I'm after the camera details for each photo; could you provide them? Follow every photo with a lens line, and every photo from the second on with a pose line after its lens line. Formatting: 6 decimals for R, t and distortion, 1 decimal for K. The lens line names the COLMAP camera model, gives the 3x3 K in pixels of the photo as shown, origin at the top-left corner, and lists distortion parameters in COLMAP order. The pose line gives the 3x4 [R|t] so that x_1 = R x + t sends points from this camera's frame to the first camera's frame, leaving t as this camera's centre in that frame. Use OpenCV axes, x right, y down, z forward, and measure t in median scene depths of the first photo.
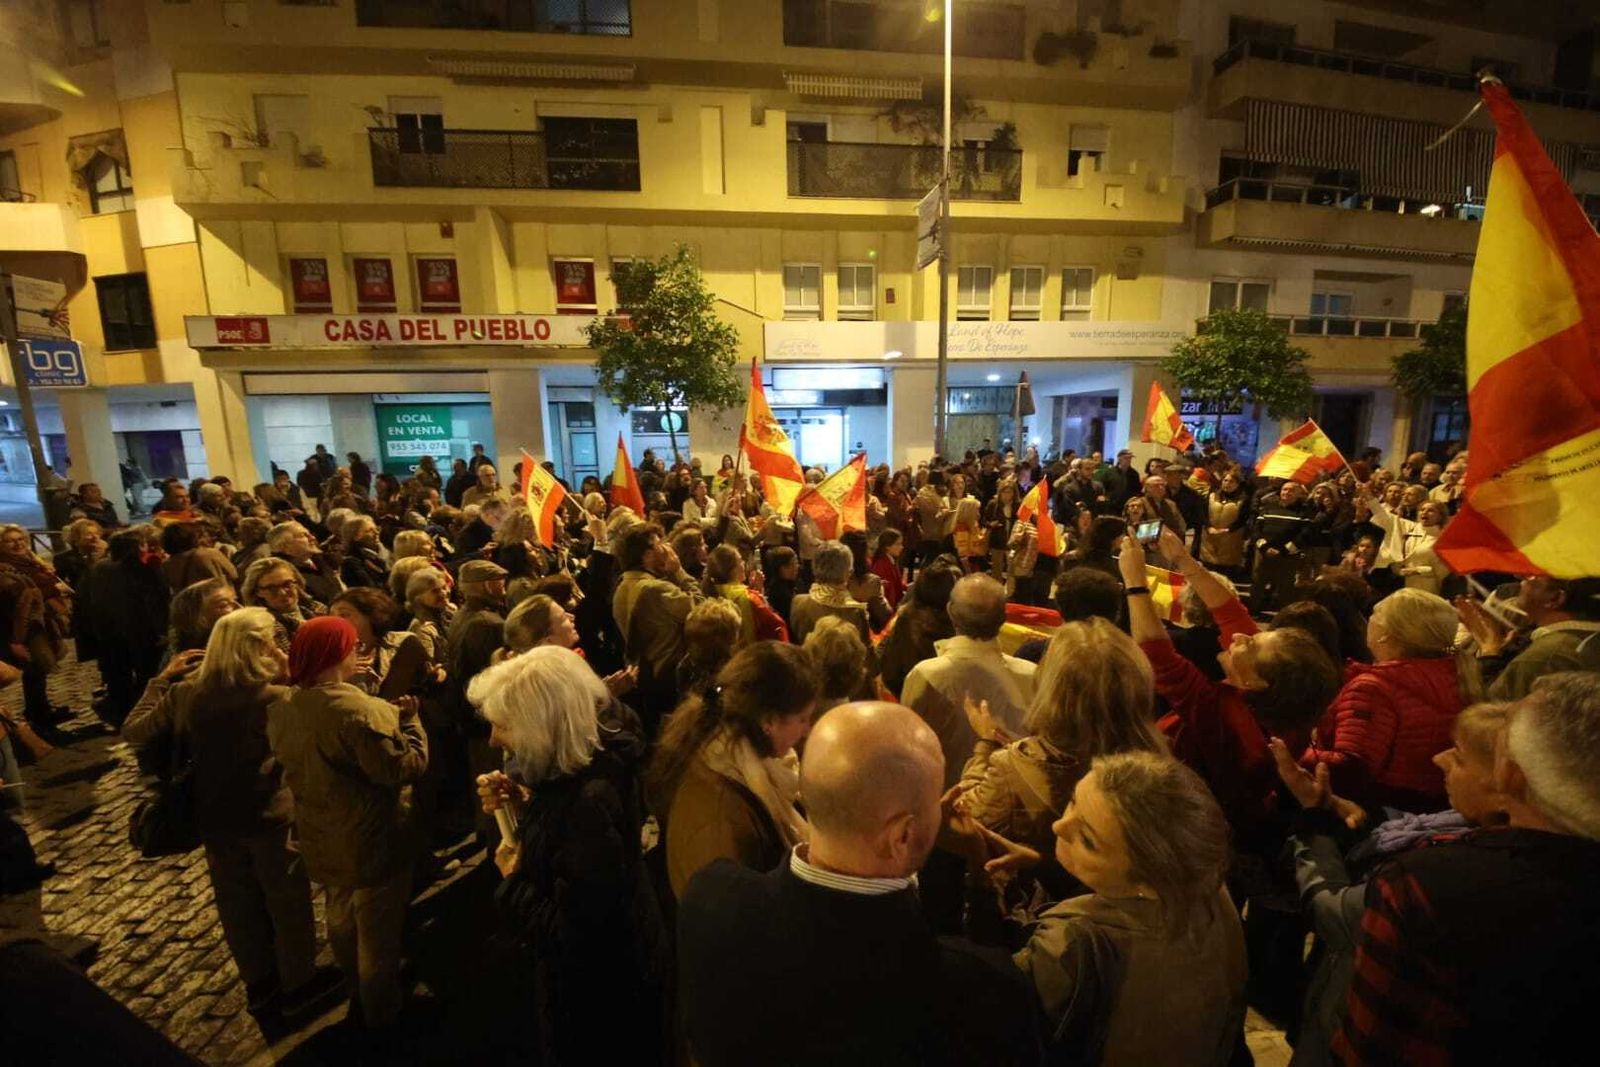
lens RADIAL K [[578.8, 0, 800.0], [0, 578.8, 533.5], [0, 0, 1]] dist [0.000096, -0.008010]
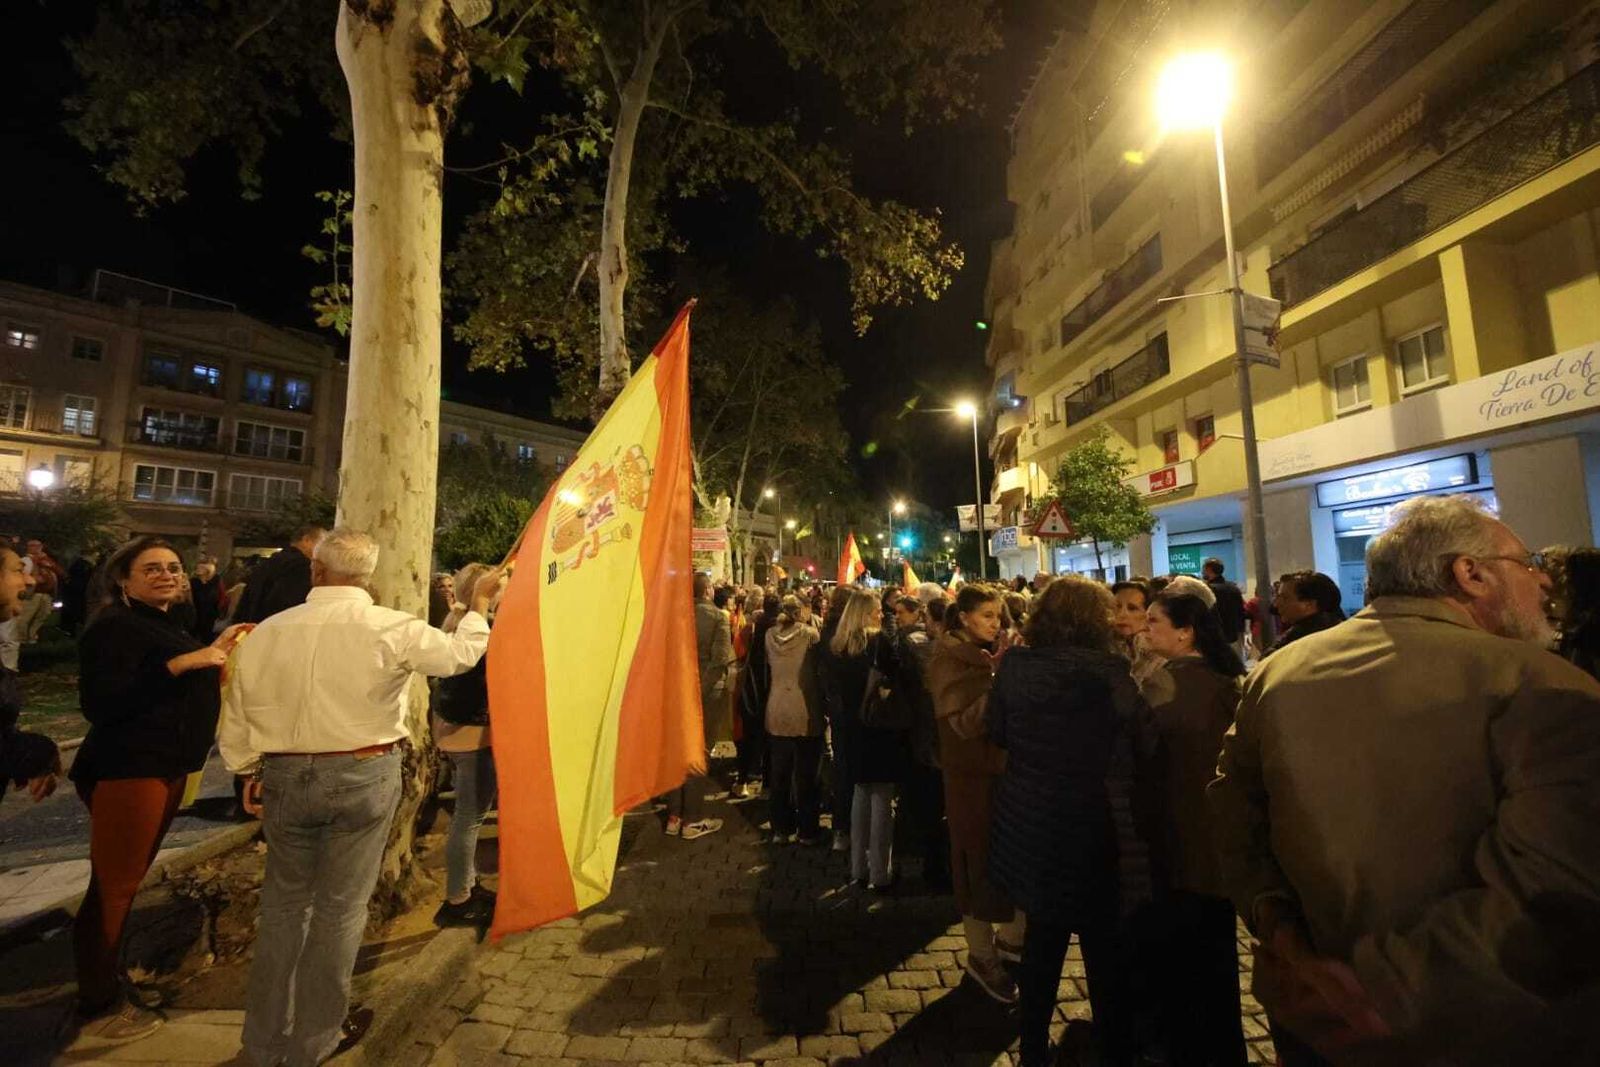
lens RADIAL K [[586.9, 0, 791.9], [0, 586.9, 544.5], [0, 0, 1]] dist [-0.000469, -0.009950]
pose [[-0.068097, -0.061373, -0.995789, 0.996424], [-0.159566, 0.985928, -0.049853, -0.025001], [0.984836, 0.155500, -0.076931, 0.330951]]
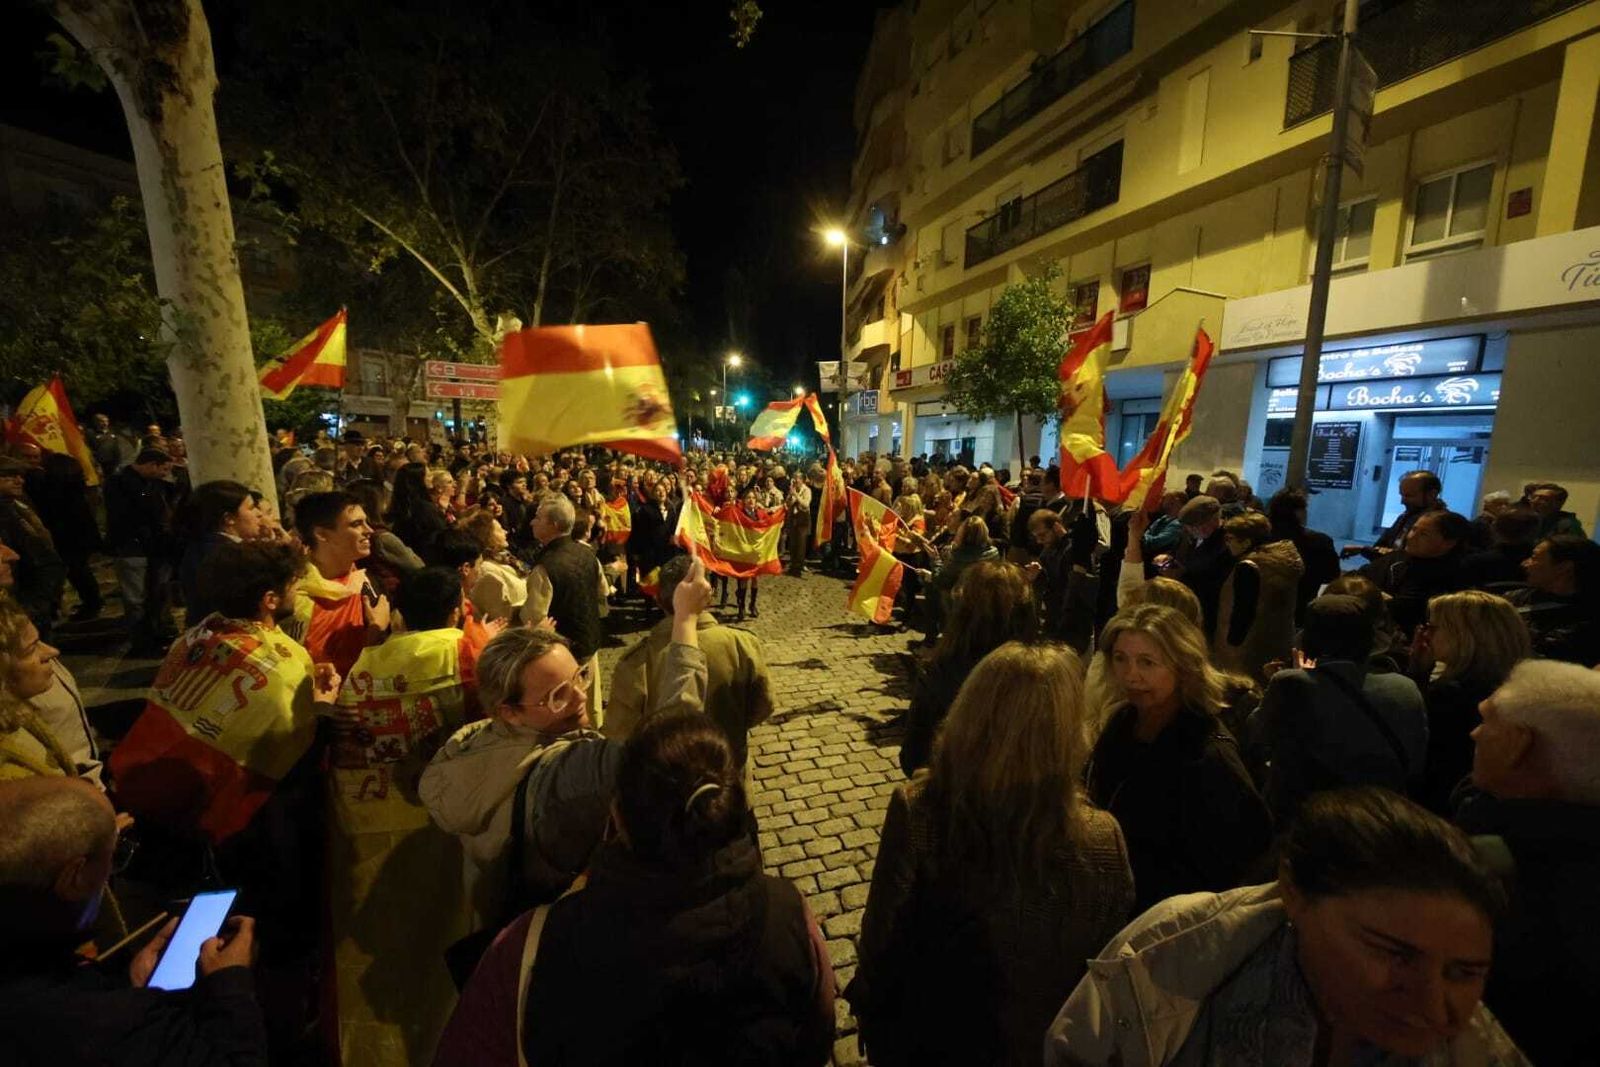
lens RADIAL K [[583.9, 0, 800.7], [0, 583.9, 548.6], [0, 0, 1]] dist [-0.000698, -0.008315]
pose [[0.245649, 0.181470, -0.952221, 0.638036], [-0.186605, 0.972800, 0.137252, -0.039396], [0.951228, 0.143973, 0.272830, 0.276946]]
